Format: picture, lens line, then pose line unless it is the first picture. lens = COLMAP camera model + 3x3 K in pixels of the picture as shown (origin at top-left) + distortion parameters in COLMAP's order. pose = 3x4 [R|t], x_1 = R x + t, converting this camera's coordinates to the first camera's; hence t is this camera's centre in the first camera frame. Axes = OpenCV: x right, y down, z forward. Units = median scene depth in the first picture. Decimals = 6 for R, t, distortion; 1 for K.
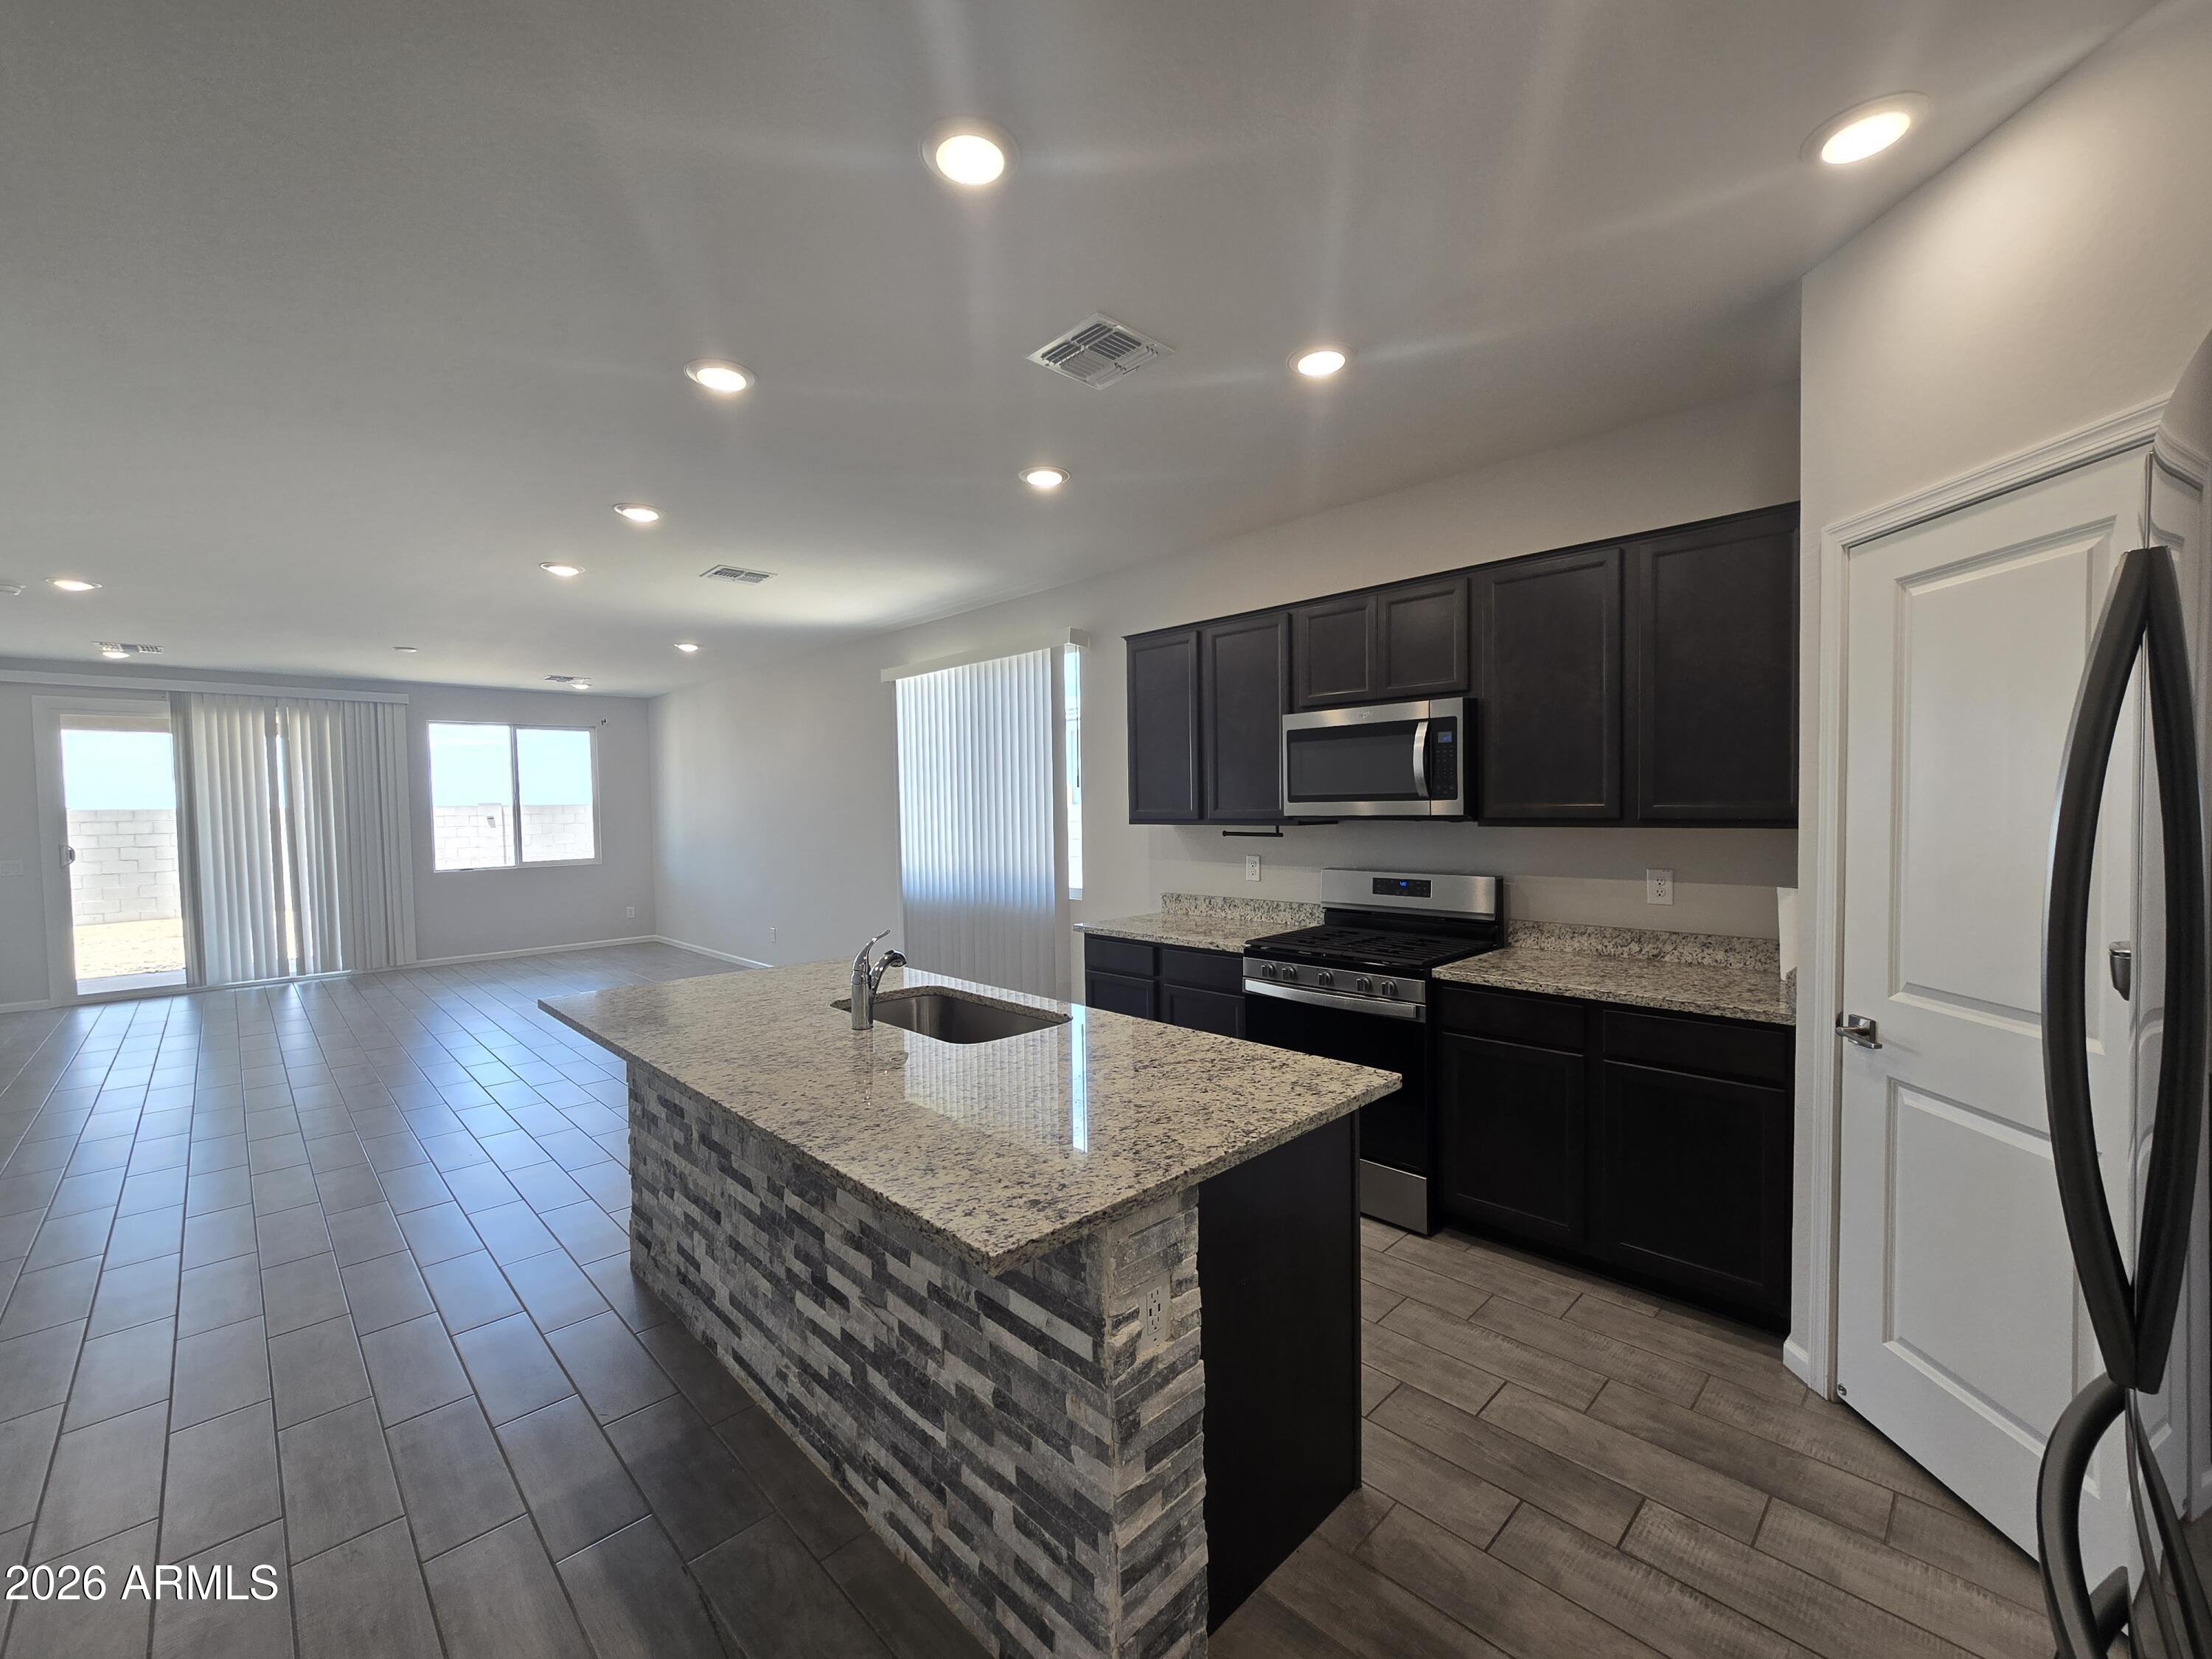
lens RADIAL K [[915.5, 0, 1120.7], [0, 915.5, 837.8], [0, 0, 1]] dist [-0.008828, 0.003288]
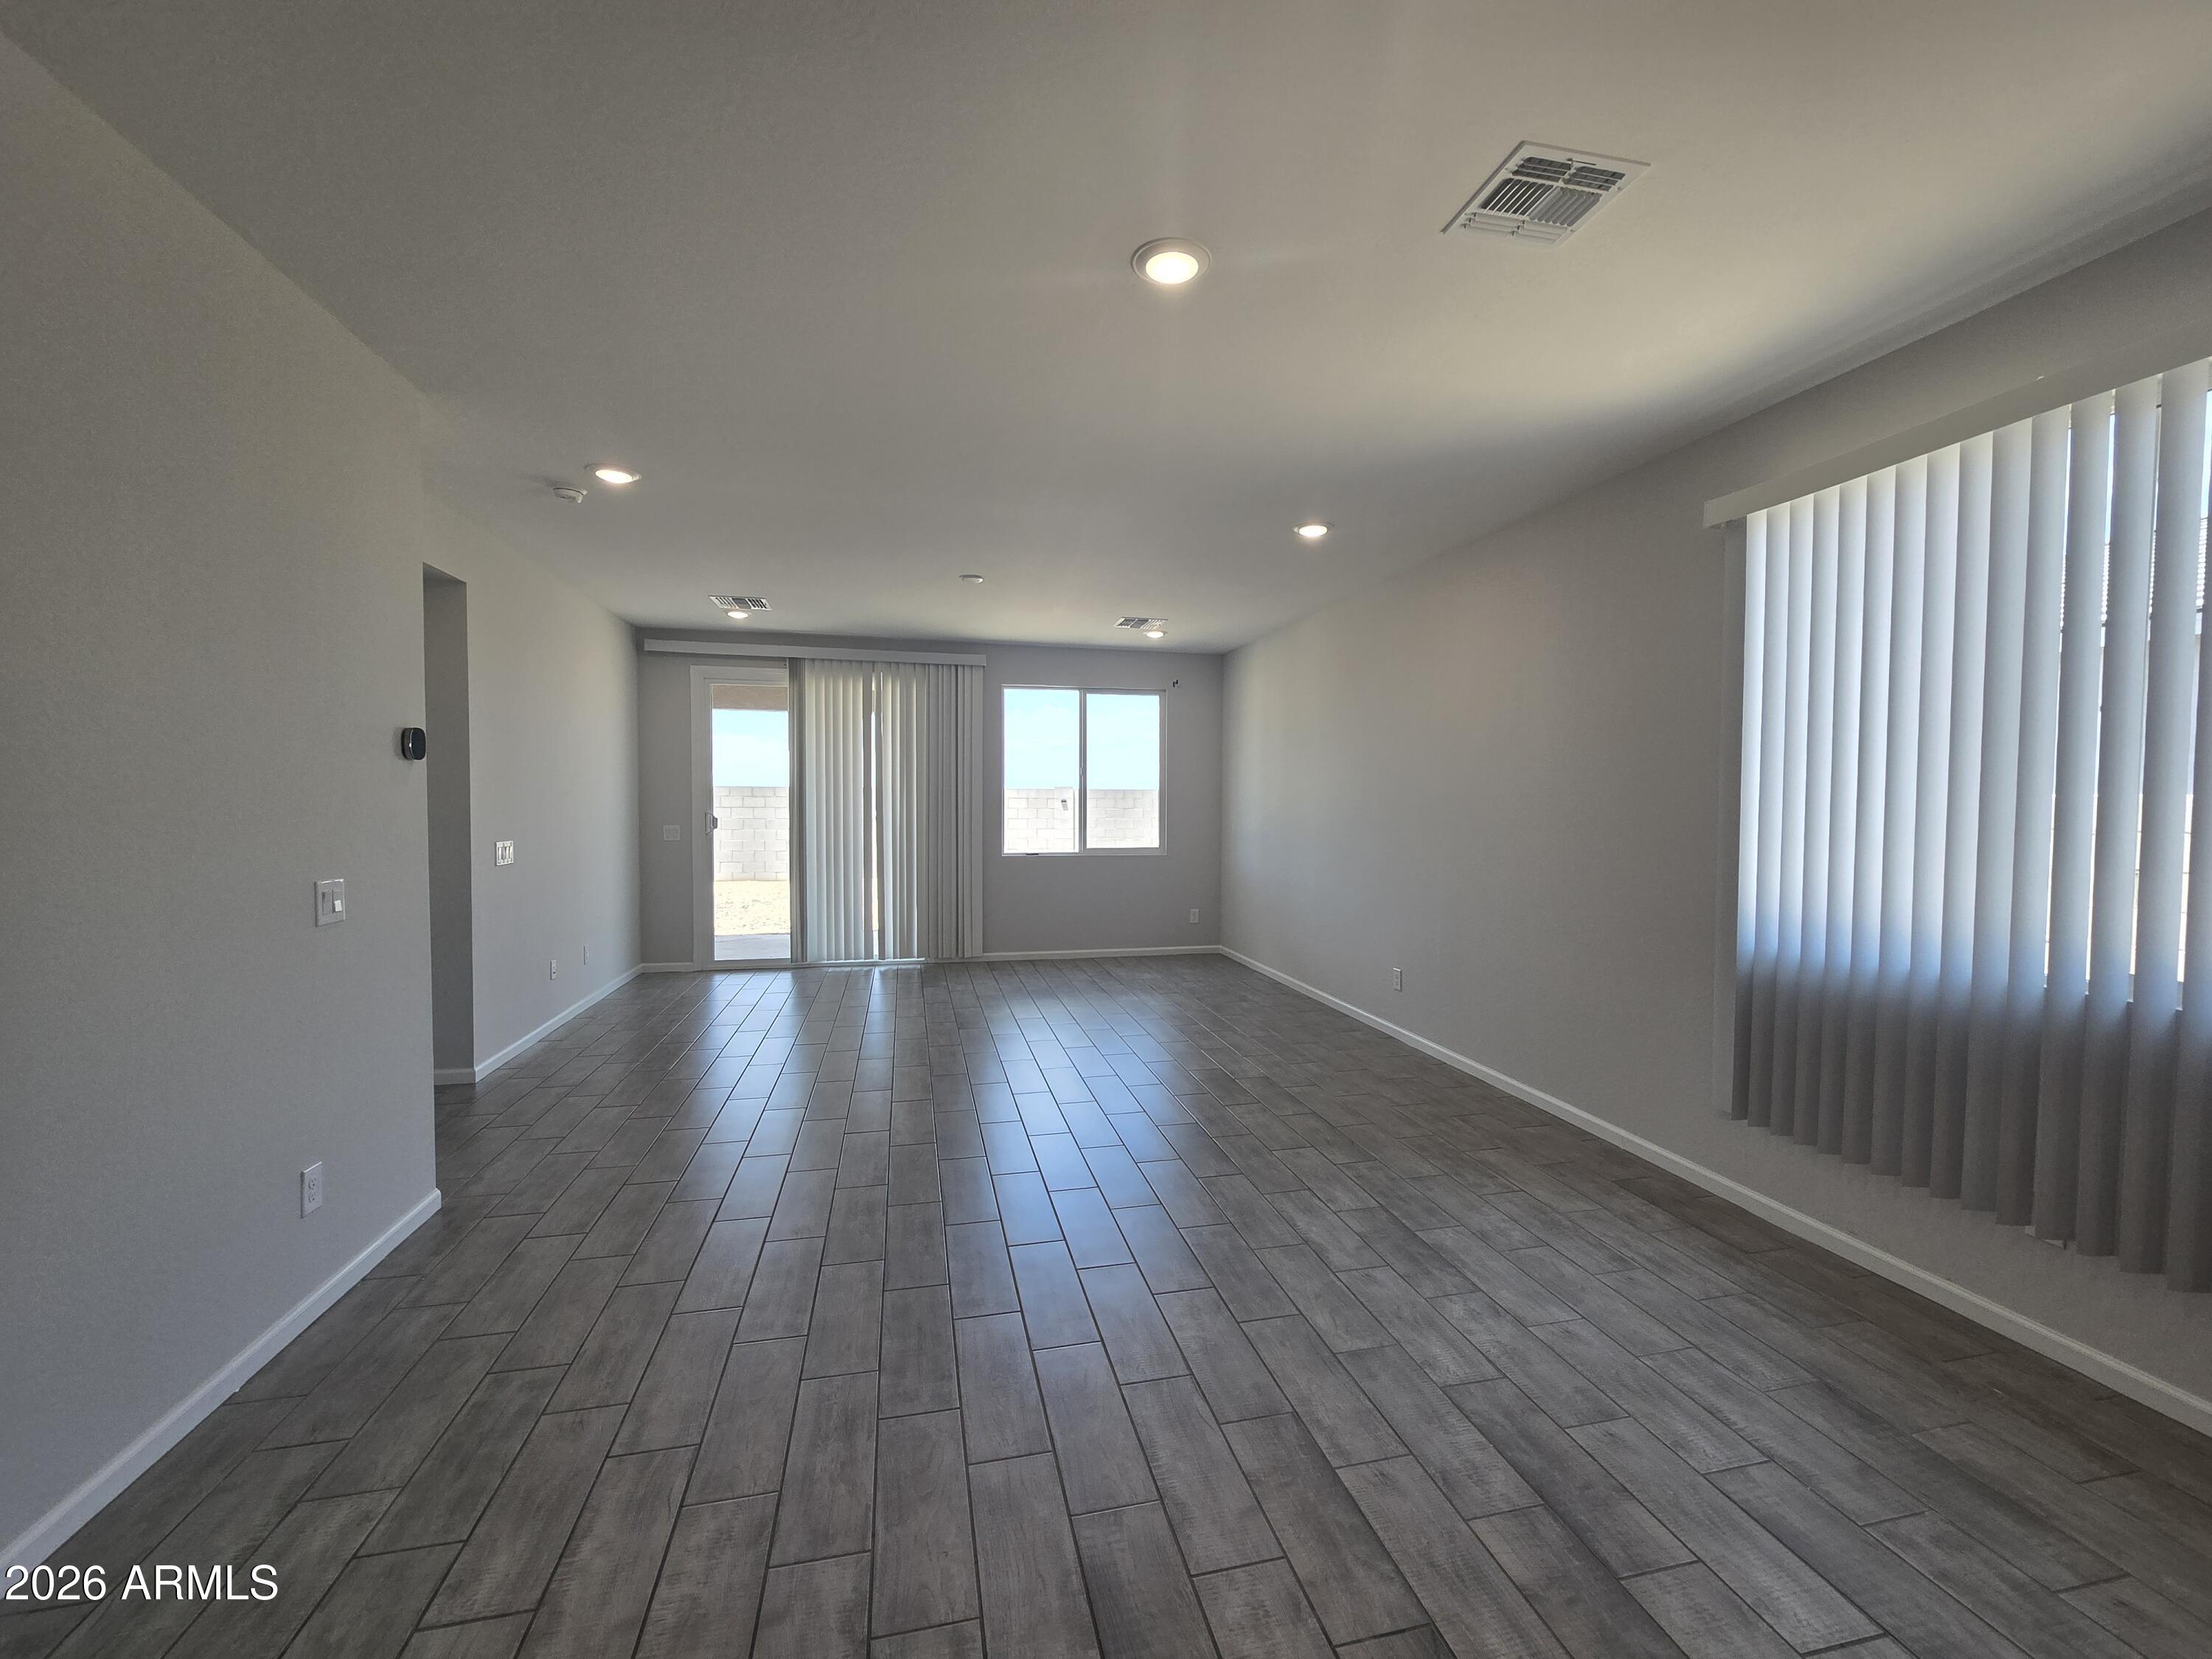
lens RADIAL K [[915.5, 0, 1113.0], [0, 915.5, 830.0], [0, 0, 1]] dist [-0.008828, 0.003288]
pose [[0.849234, 0.037421, -0.526690, -0.569358], [-0.039503, 0.999193, 0.007298, 0.004803], [0.526538, 0.014608, 0.850026, 0.883160]]
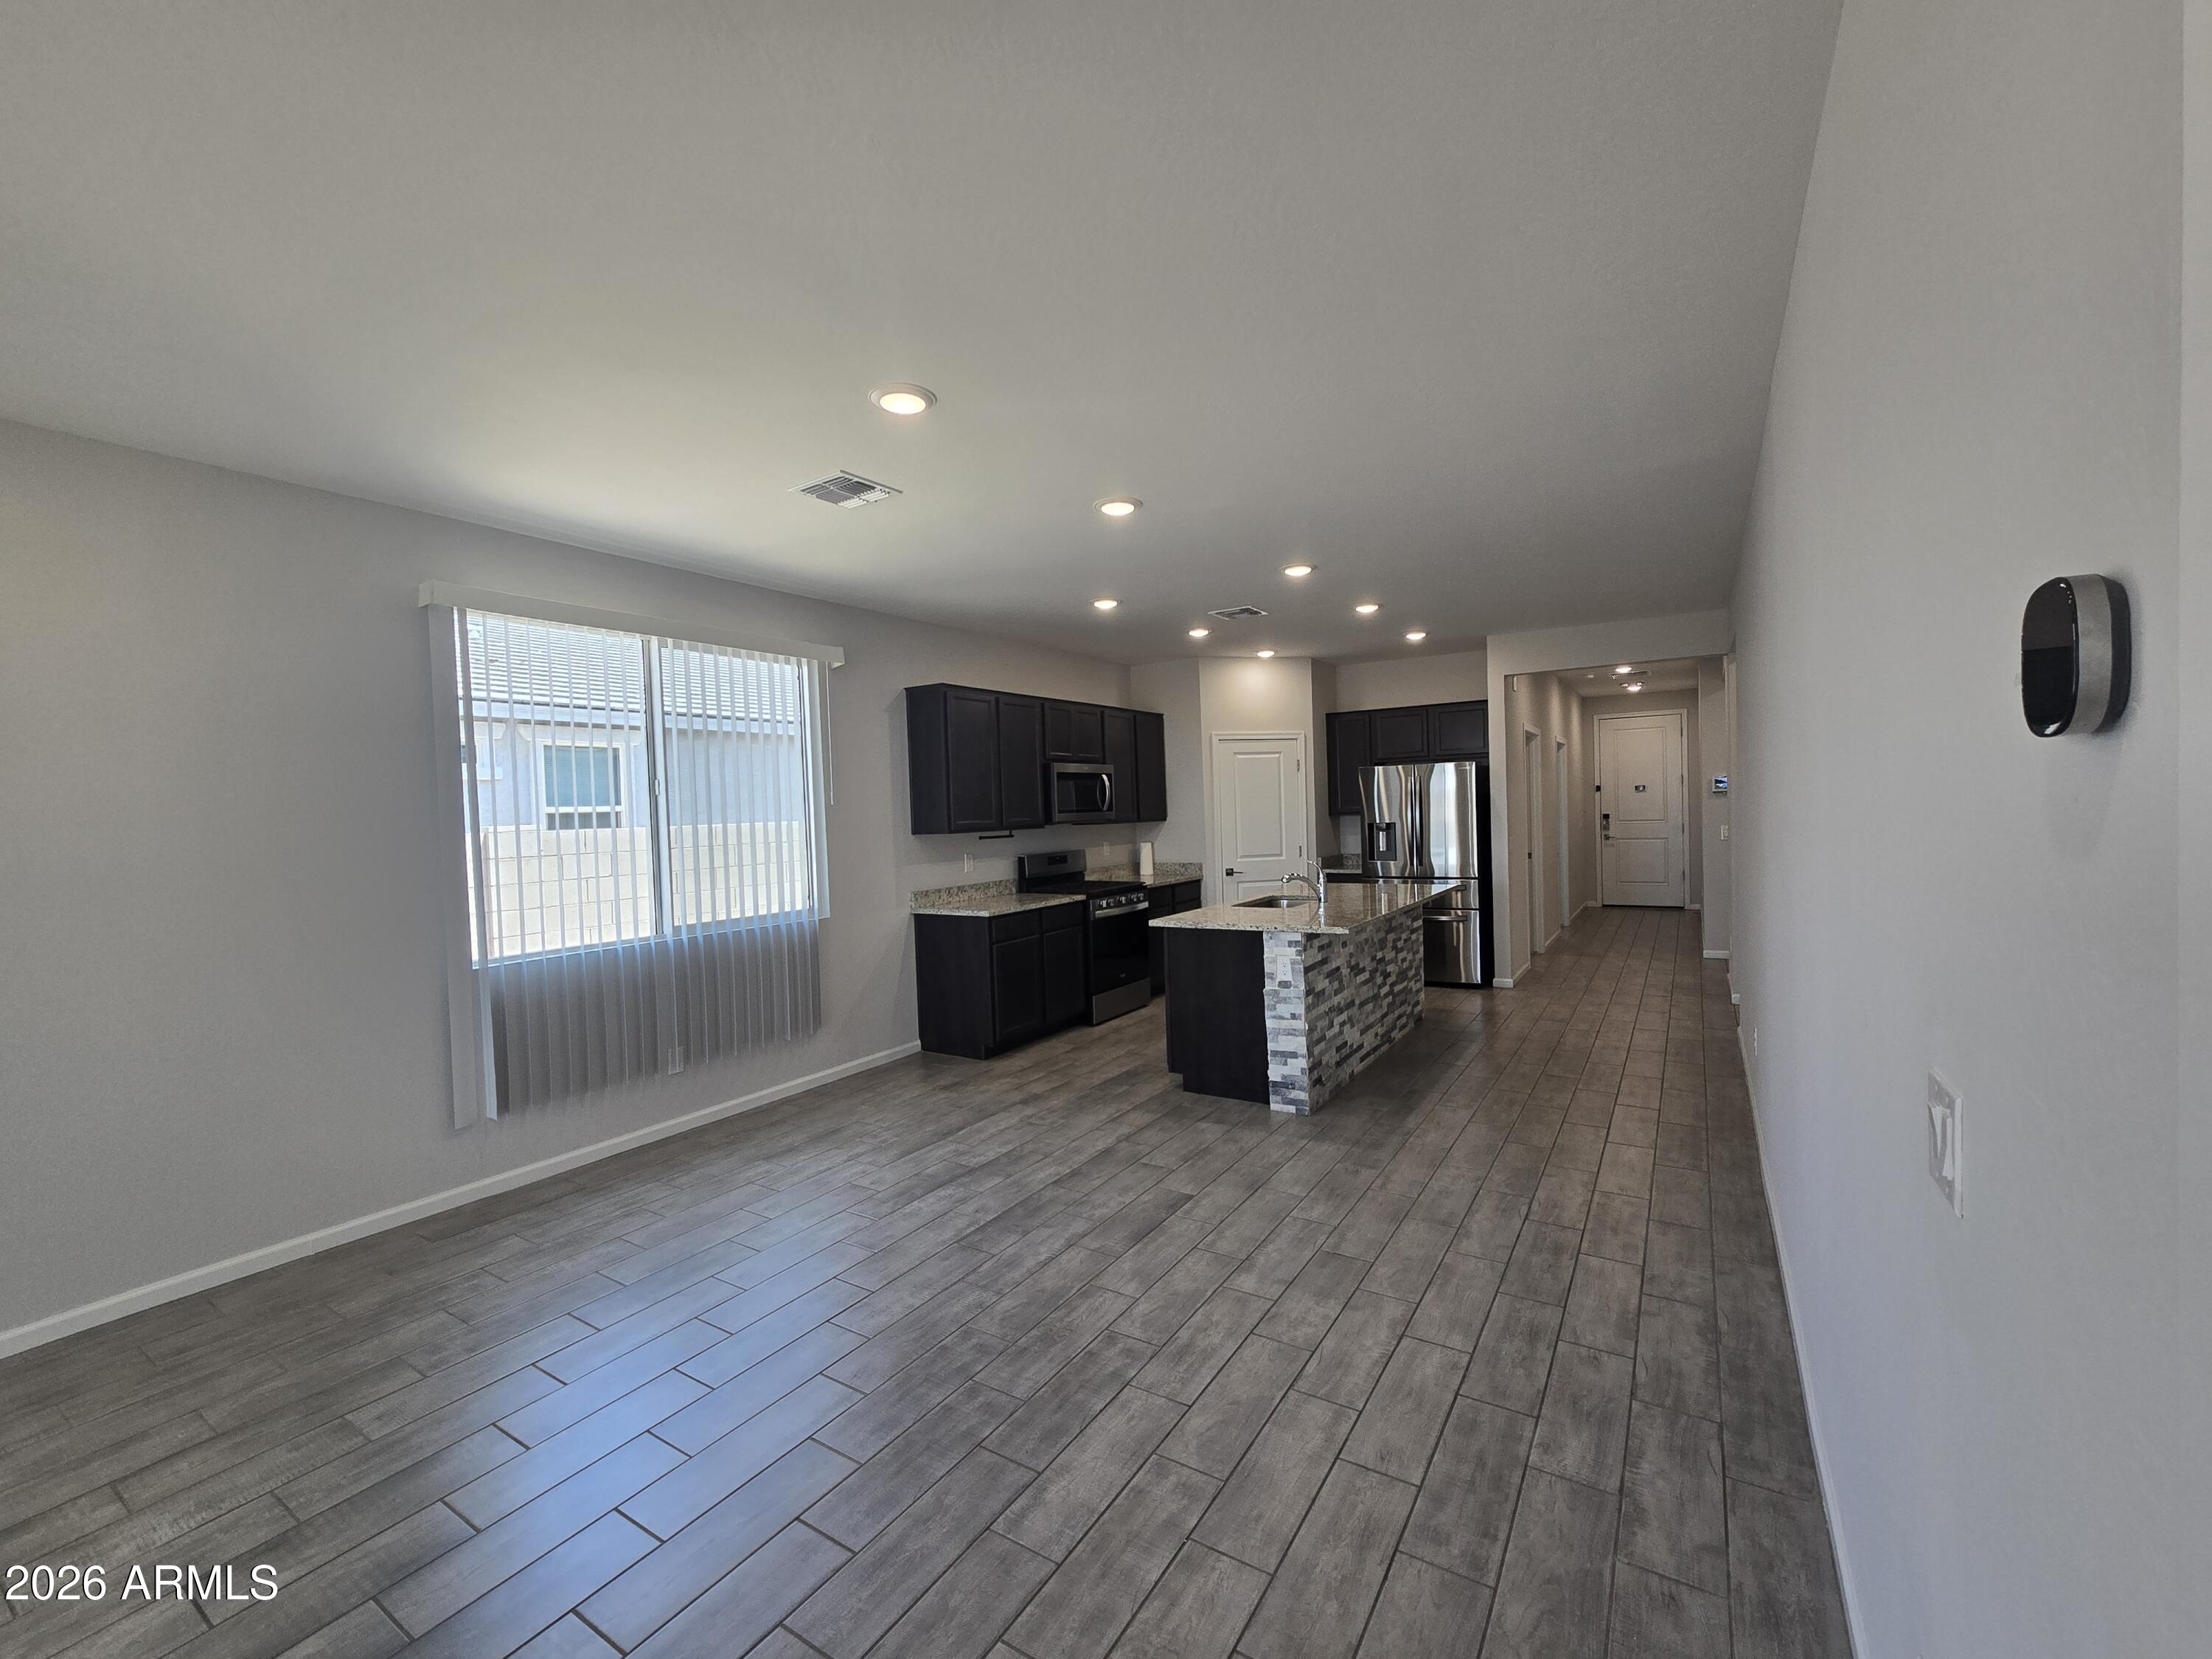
lens RADIAL K [[915.5, 0, 1112.2], [0, 915.5, 834.4], [0, 0, 1]] dist [-0.008828, 0.003288]
pose [[-0.219806, -0.003980, 0.975535, -1.868990], [0.073034, 0.997118, 0.020524, -0.033532], [-0.972806, 0.075758, -0.218882, 1.569645]]
